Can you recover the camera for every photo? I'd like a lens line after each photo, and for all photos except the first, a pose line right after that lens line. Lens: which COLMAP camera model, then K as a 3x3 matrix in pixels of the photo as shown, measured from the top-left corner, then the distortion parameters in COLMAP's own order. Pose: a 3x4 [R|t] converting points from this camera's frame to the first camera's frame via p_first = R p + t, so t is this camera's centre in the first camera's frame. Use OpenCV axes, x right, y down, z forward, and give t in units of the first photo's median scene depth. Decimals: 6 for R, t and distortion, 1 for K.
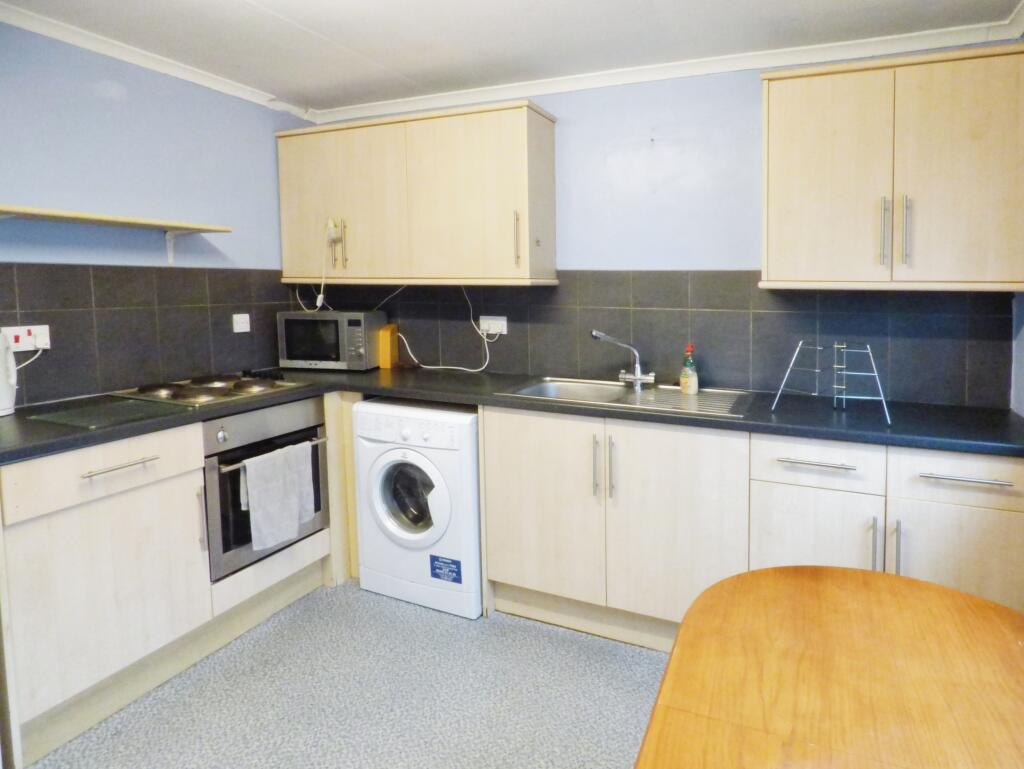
lens RADIAL K [[654.8, 0, 511.1], [0, 654.8, 361.8], [0, 0, 1]] dist [-0.007770, -0.002003]
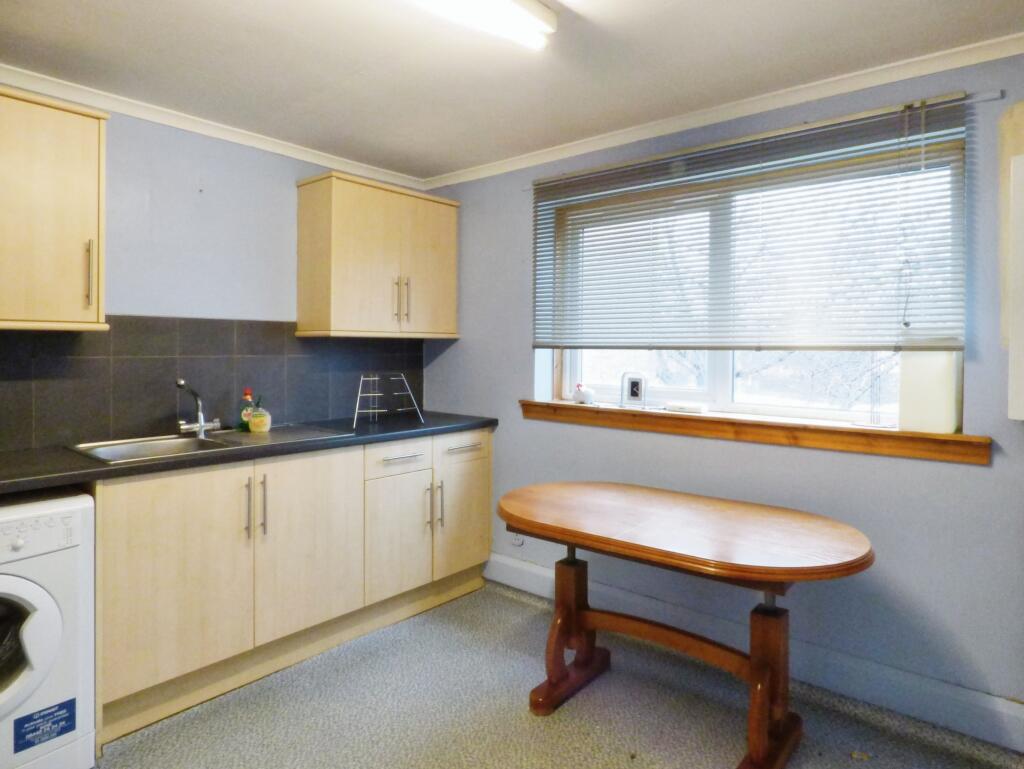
lens RADIAL K [[649.8, 0, 512.0], [0, 649.8, 384.5], [0, 0, 1]] dist [0.043311, 0.001190]
pose [[0.261793, -0.066495, 0.962831, -0.682070], [0.108036, 0.993373, 0.039230, -0.027646], [-0.959058, 0.093750, 0.267241, 0.295352]]
